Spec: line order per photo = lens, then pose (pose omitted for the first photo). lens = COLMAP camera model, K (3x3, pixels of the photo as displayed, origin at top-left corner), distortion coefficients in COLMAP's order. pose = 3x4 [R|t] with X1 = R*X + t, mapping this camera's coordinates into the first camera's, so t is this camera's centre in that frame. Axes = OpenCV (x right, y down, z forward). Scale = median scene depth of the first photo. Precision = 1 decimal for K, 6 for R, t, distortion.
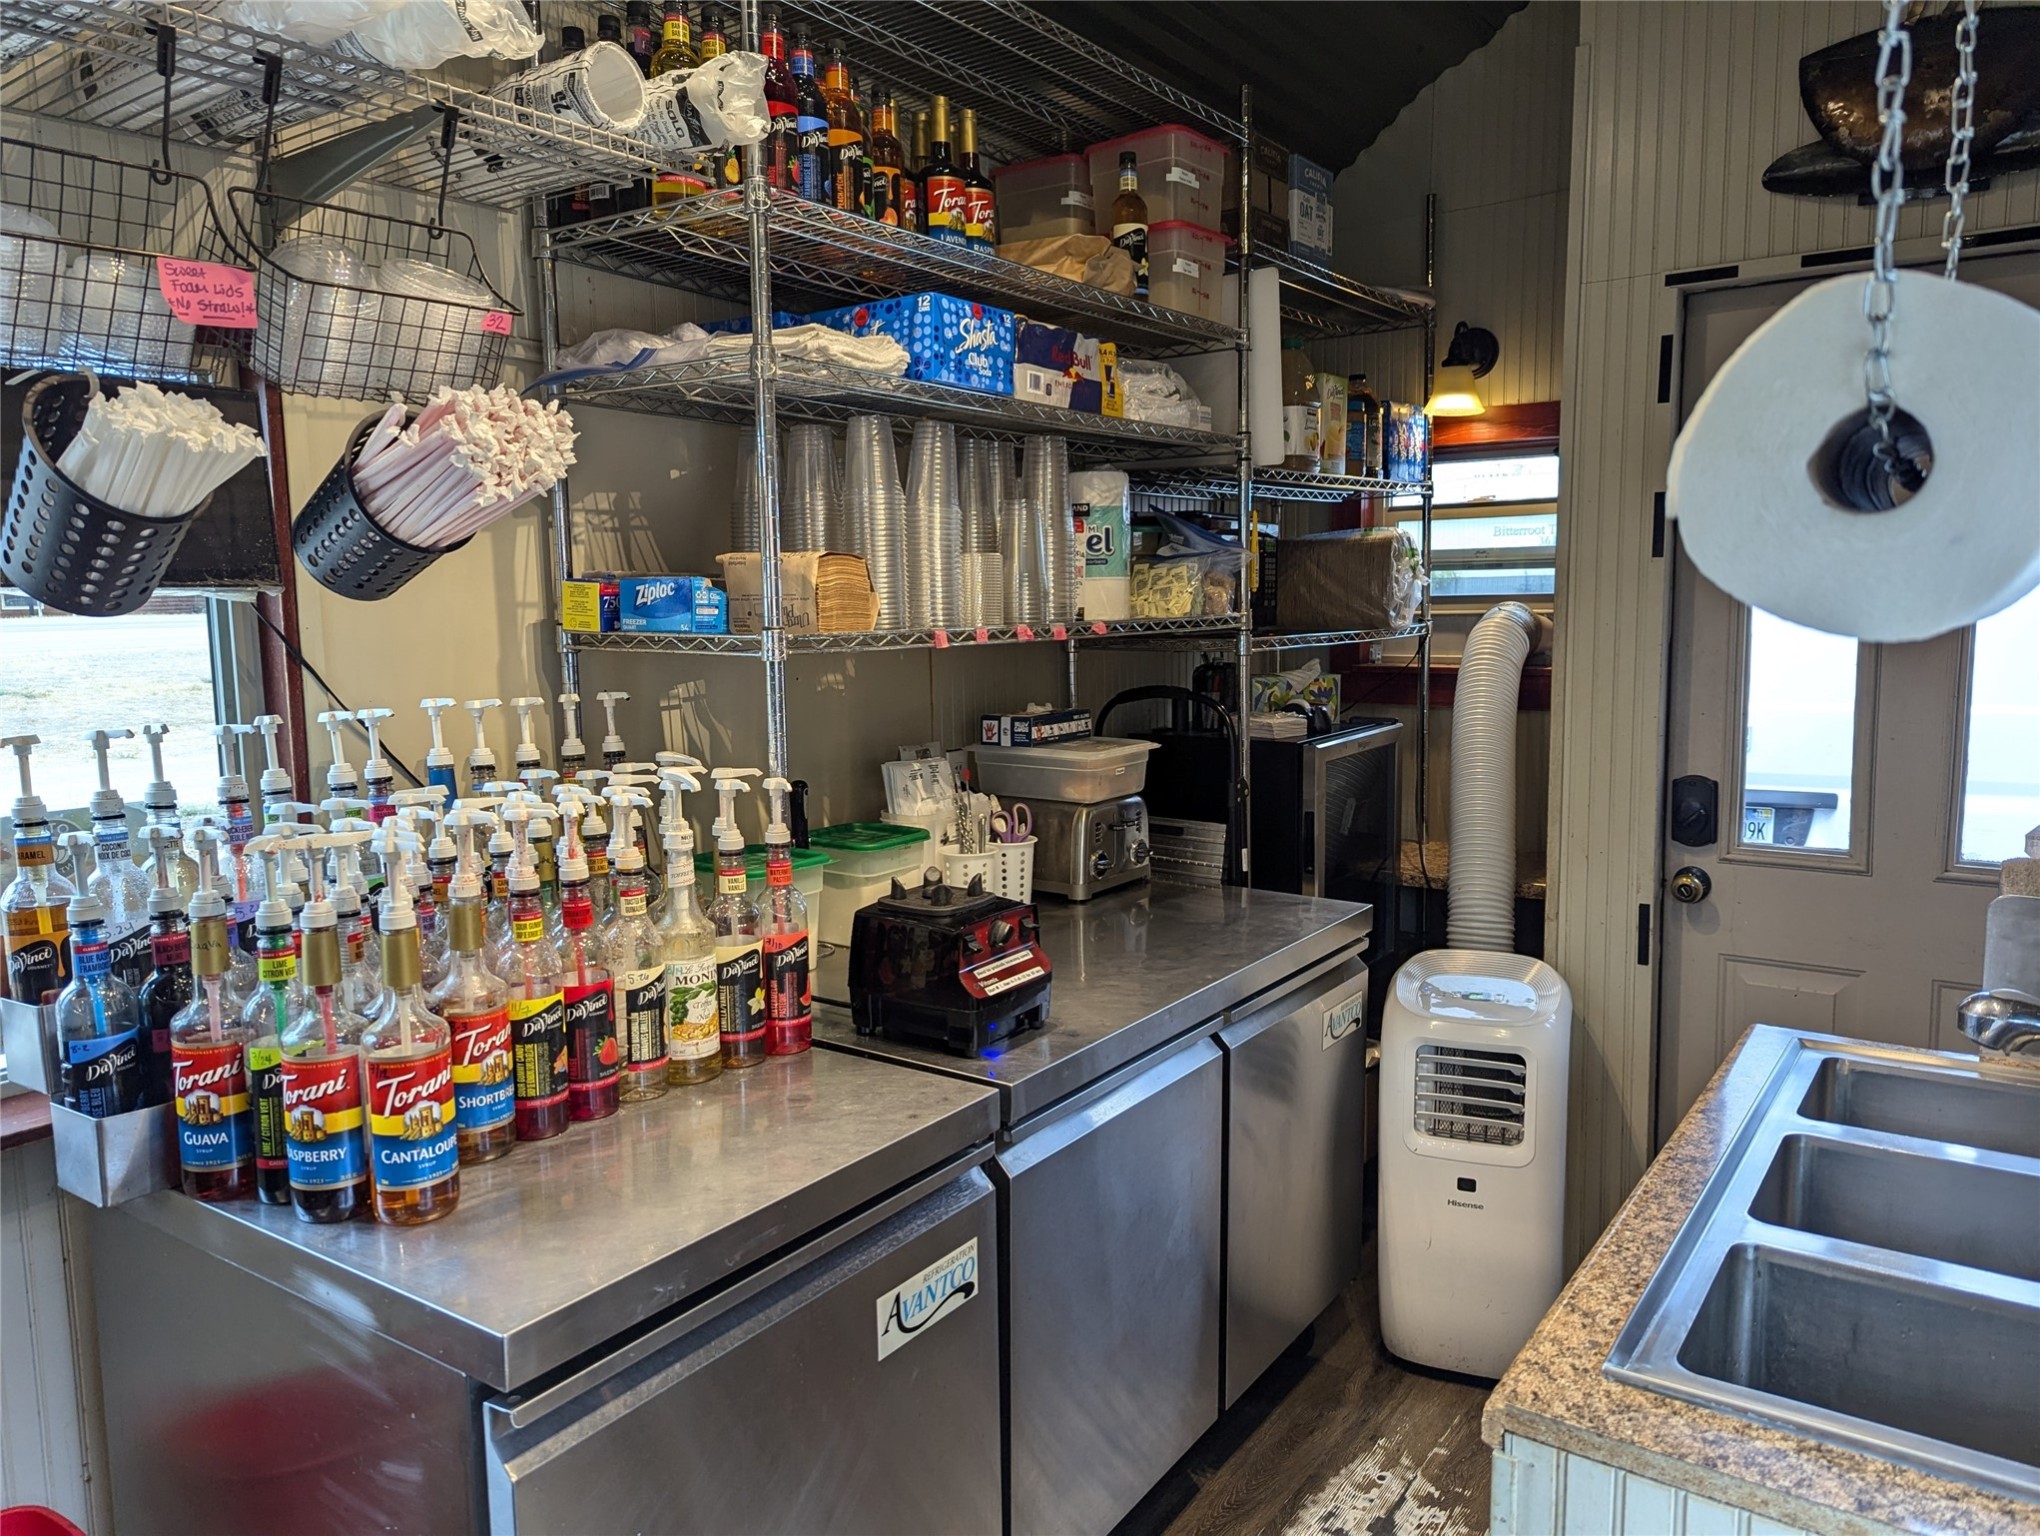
lens RADIAL K [[1451.1, 0, 1018.5], [0, 1451.1, 769.3], [0, 0, 1]] dist [0.043655, -0.035778]
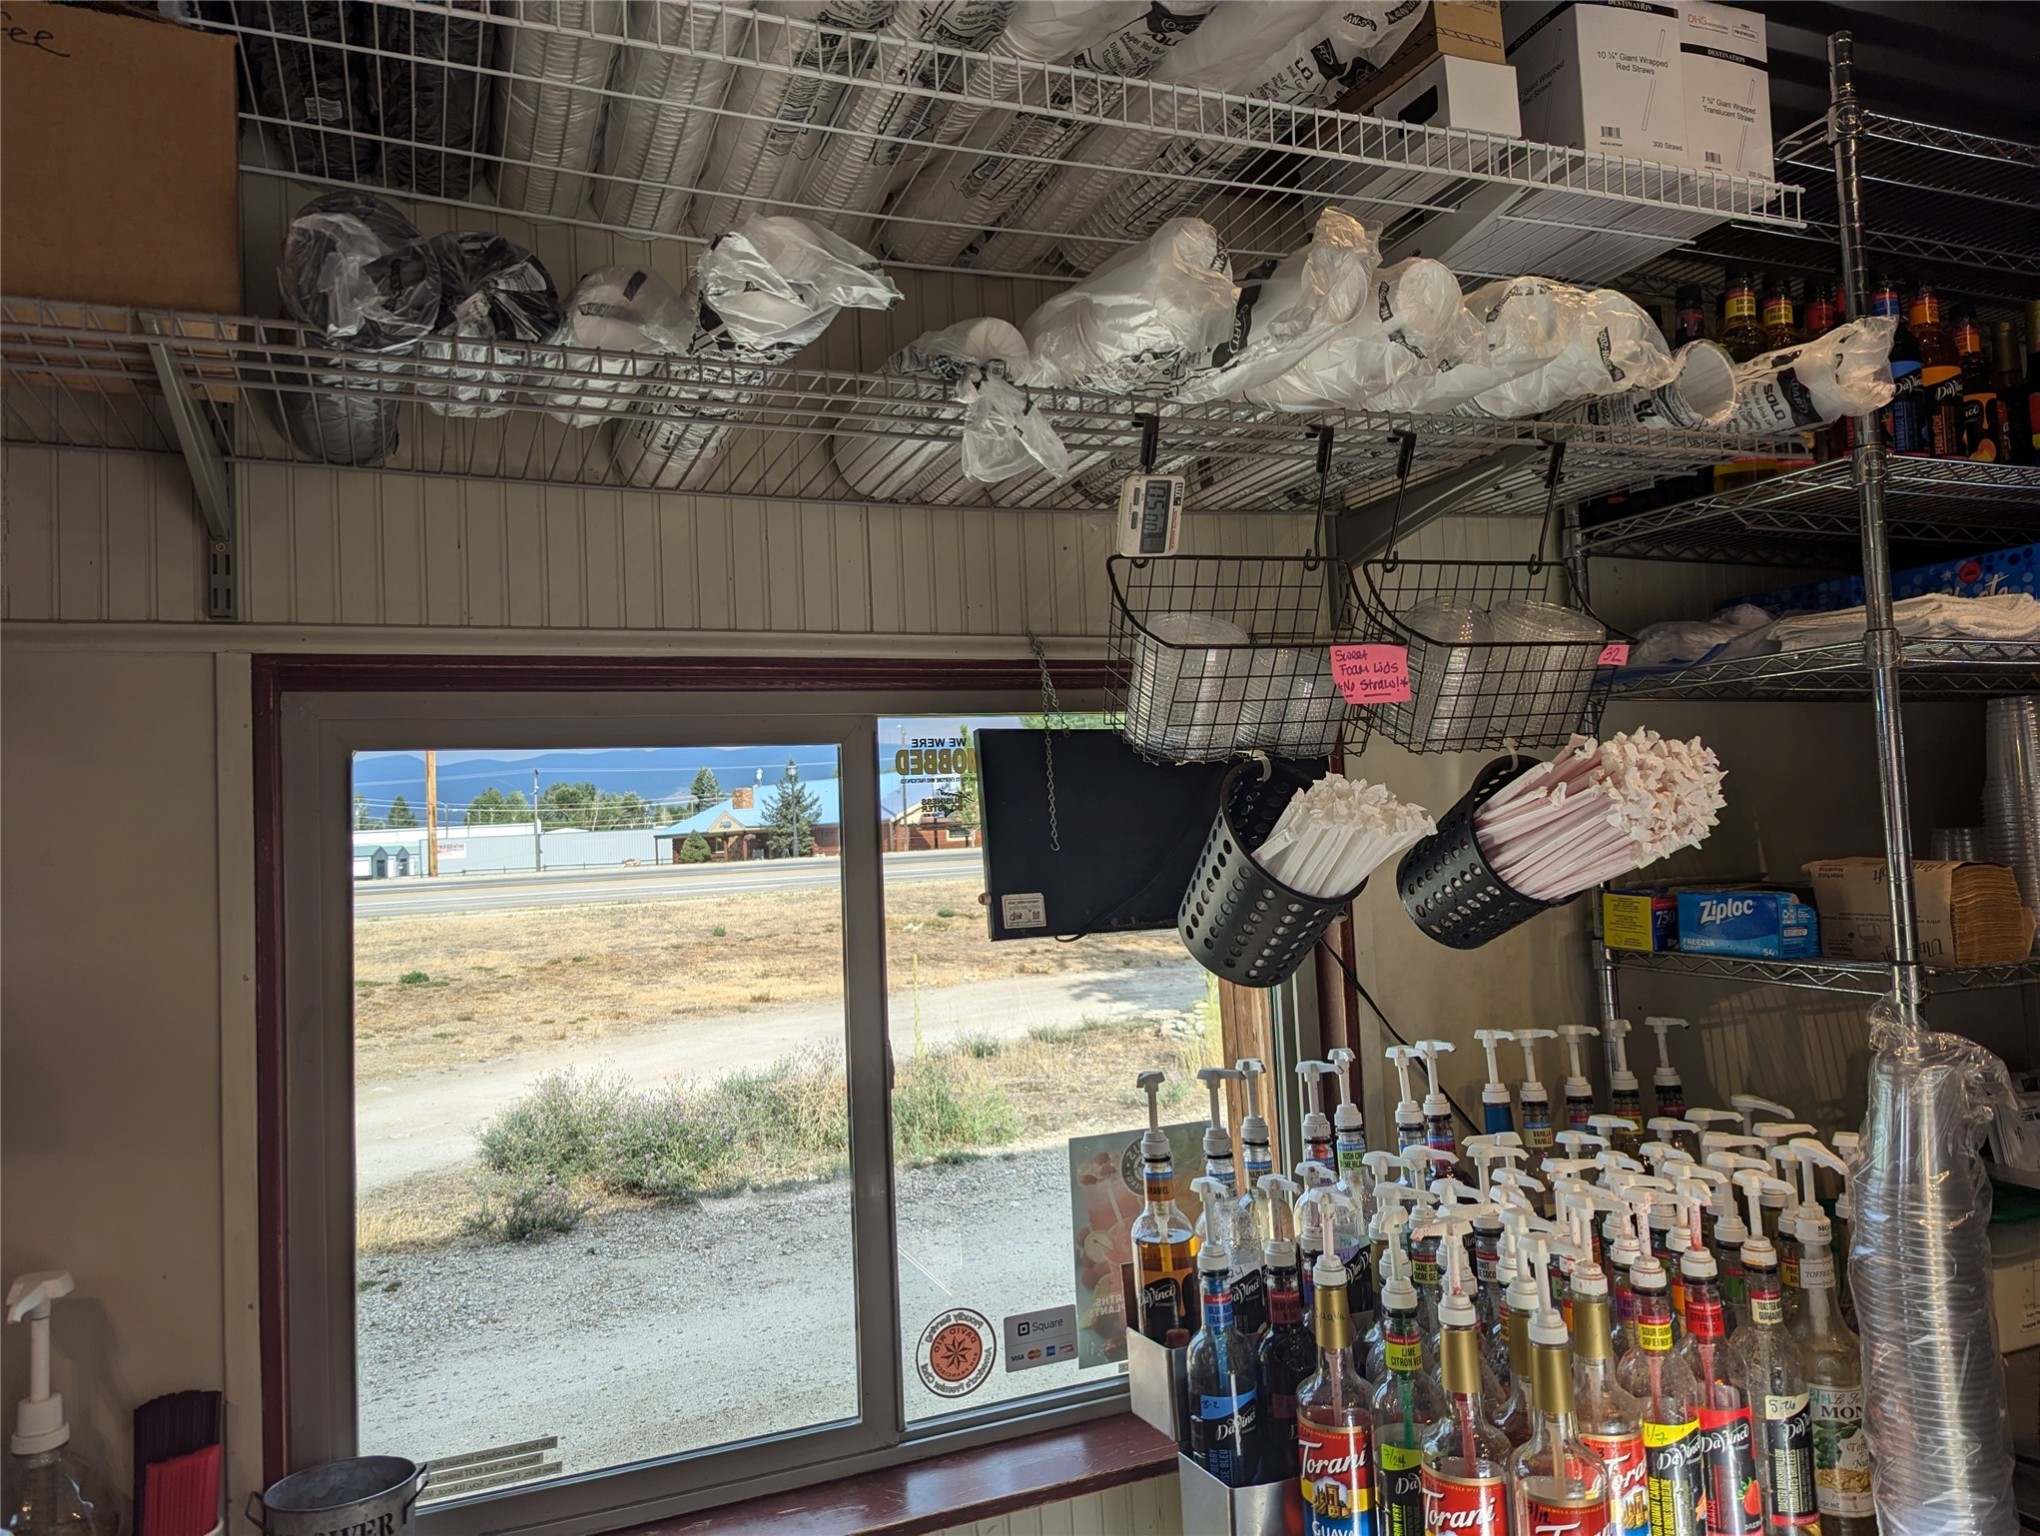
lens RADIAL K [[1451.1, 0, 991.6], [0, 1451.1, 758.6], [0, 0, 1]] dist [0.043655, -0.035778]
pose [[0.843690, -0.048351, -0.534649, -0.173372], [-0.035171, 0.988817, -0.144926, -0.080682], [0.535677, 0.141077, 0.832555, 0.019130]]
